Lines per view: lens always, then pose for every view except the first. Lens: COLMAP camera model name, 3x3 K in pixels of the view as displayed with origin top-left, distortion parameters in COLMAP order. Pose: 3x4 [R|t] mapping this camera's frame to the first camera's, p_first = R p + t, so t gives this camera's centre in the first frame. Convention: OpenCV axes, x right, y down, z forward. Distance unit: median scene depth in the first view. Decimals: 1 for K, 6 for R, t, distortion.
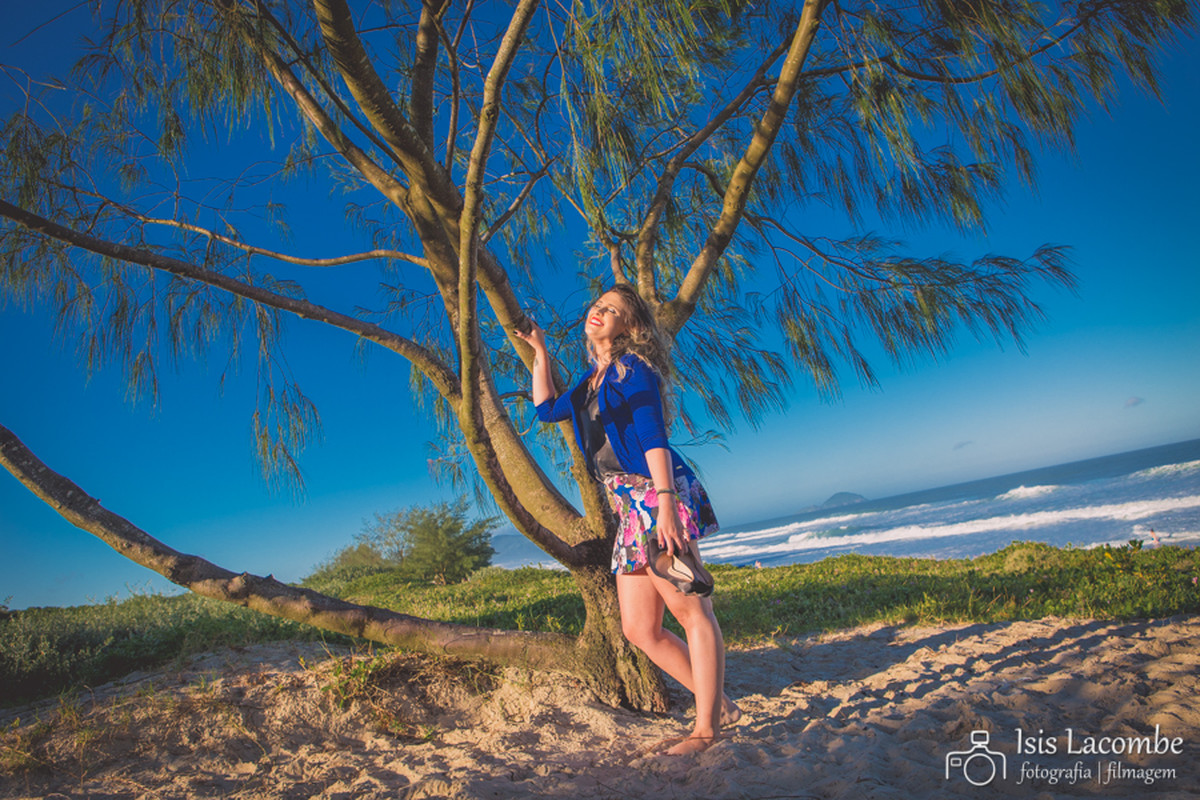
lens RADIAL K [[768.9, 0, 600.0], [0, 768.9, 365.0], [0, 0, 1]] dist [-0.035323, 0.002404]
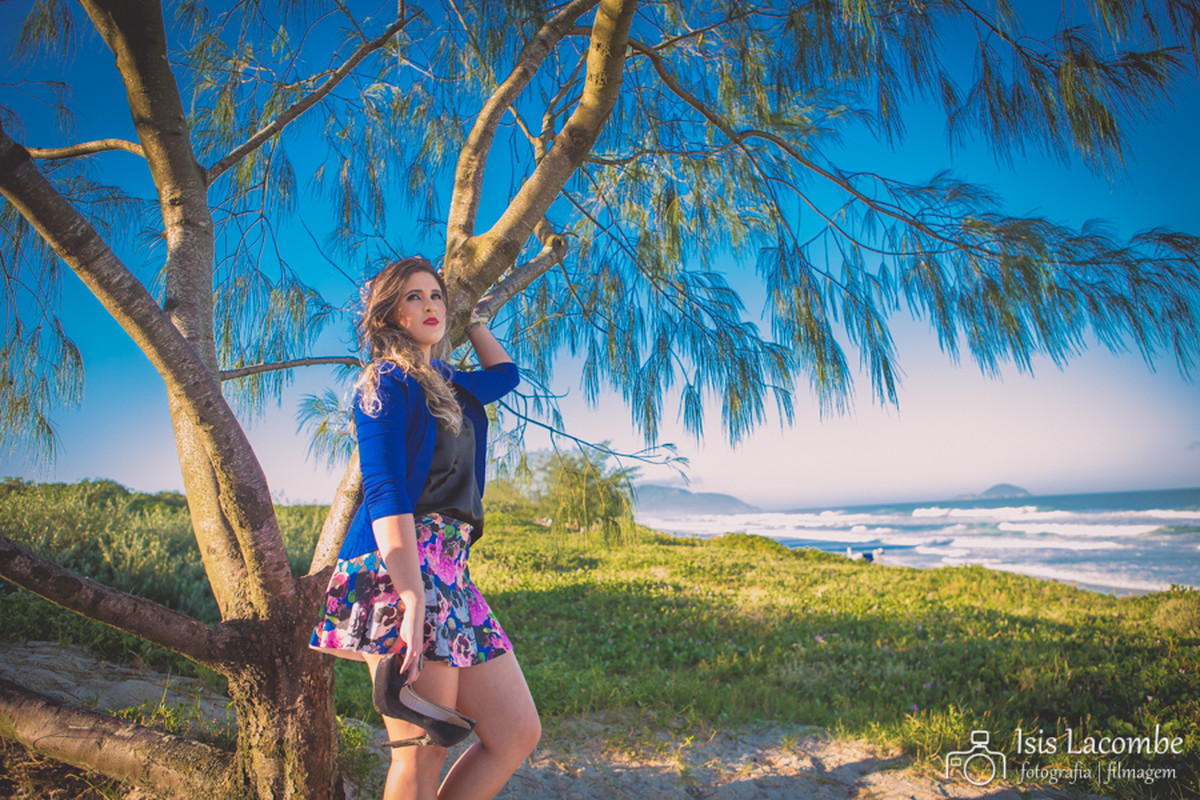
lens RADIAL K [[768.9, 0, 600.0], [0, 768.9, 365.0], [0, 0, 1]] dist [-0.035323, 0.002404]
pose [[0.977535, 0.095928, -0.187680, 0.203571], [-0.085298, 0.994302, 0.063936, -0.018219], [0.192744, -0.046491, 0.980147, 0.274452]]
